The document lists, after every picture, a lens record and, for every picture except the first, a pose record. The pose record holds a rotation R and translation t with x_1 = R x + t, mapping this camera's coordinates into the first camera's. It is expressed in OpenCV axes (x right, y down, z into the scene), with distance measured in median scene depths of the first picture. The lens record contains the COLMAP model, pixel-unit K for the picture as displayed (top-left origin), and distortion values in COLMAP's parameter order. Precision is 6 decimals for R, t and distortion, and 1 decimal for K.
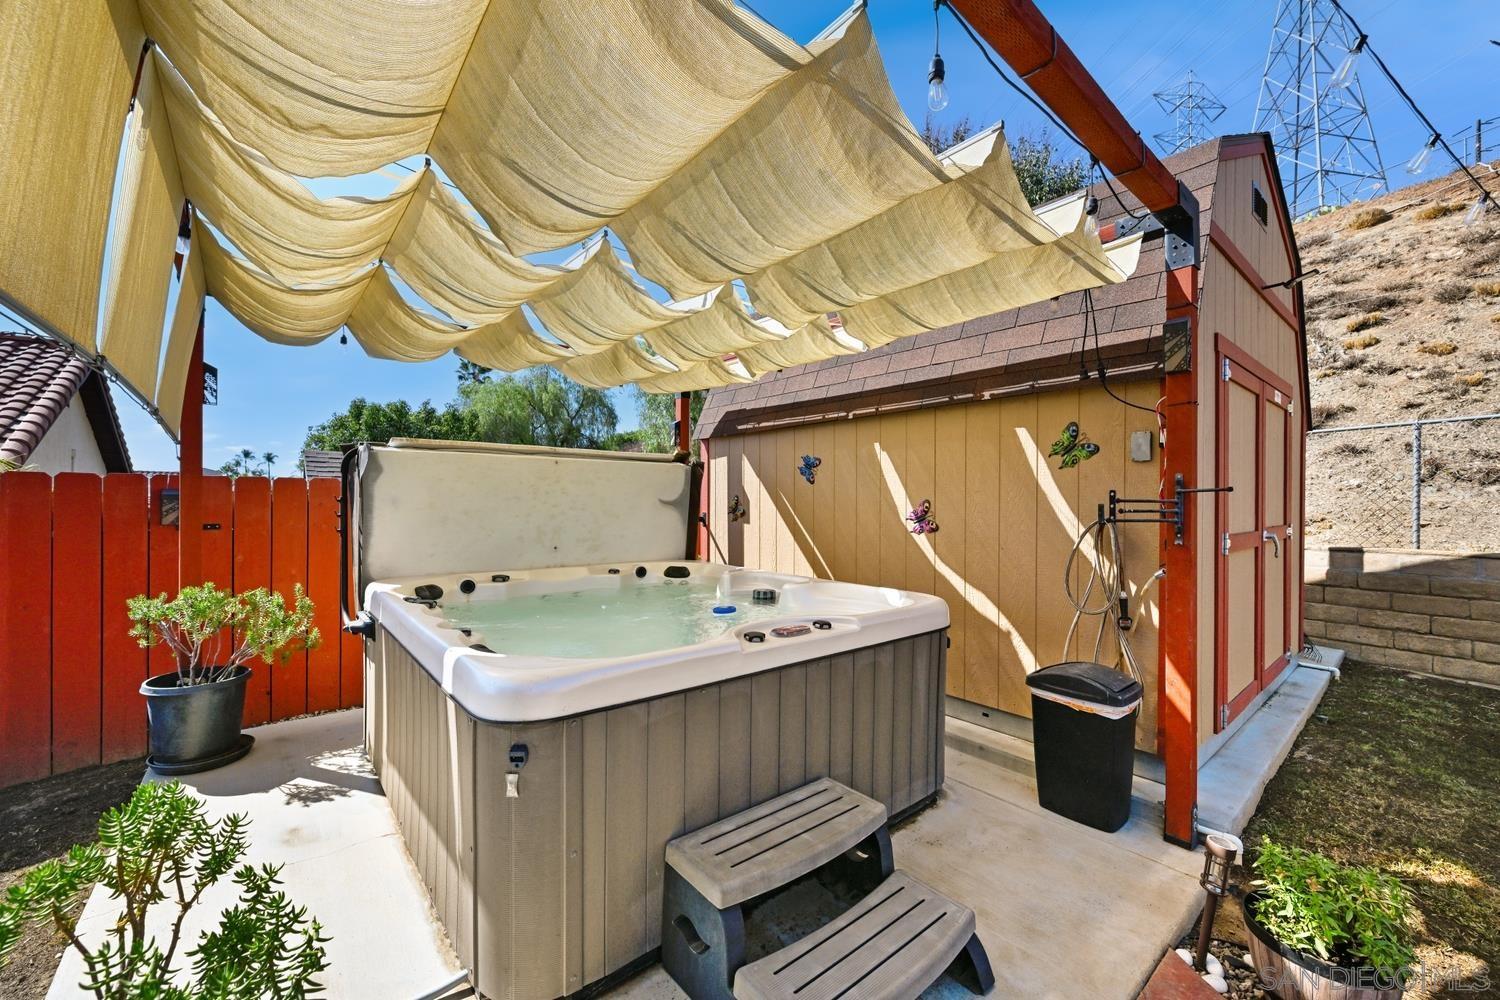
lens RADIAL K [[587.6, 0, 752.8], [0, 587.6, 504.6], [0, 0, 1]] dist [-0.003483, 0.000960]
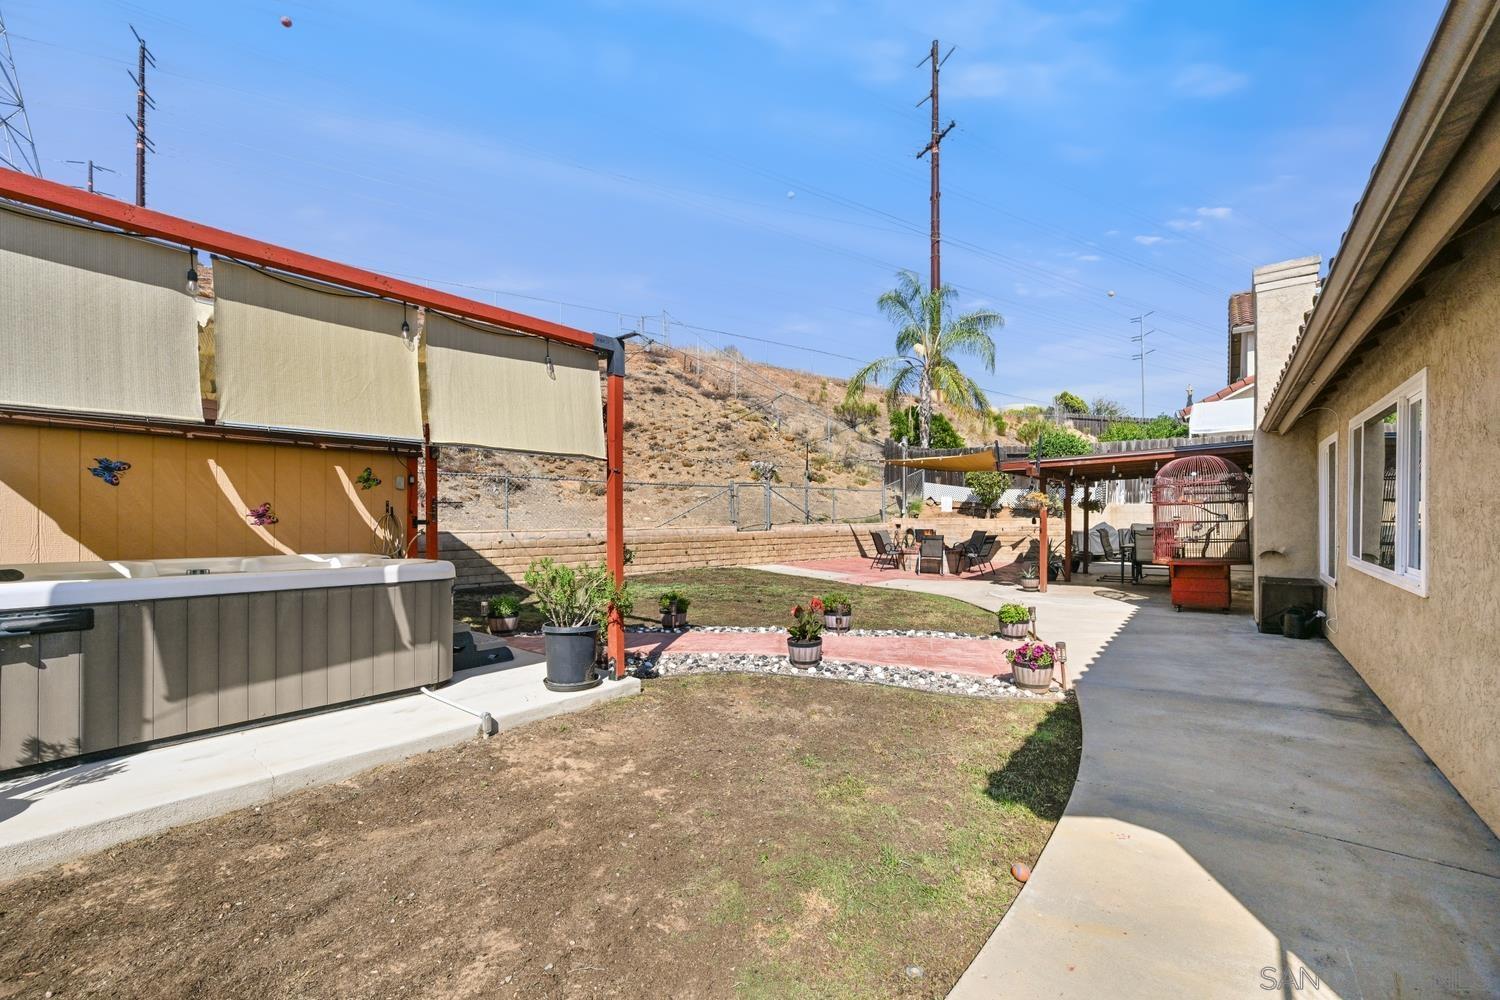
lens RADIAL K [[587.6, 0, 751.3], [0, 587.6, 512.5], [0, 0, 1]] dist [-0.003483, 0.000960]
pose [[-0.187868, 0.004748, 0.982183, -1.757041], [-0.001923, 0.999985, -0.005202, 0.027405], [-0.982192, -0.002866, -0.187856, 0.045187]]
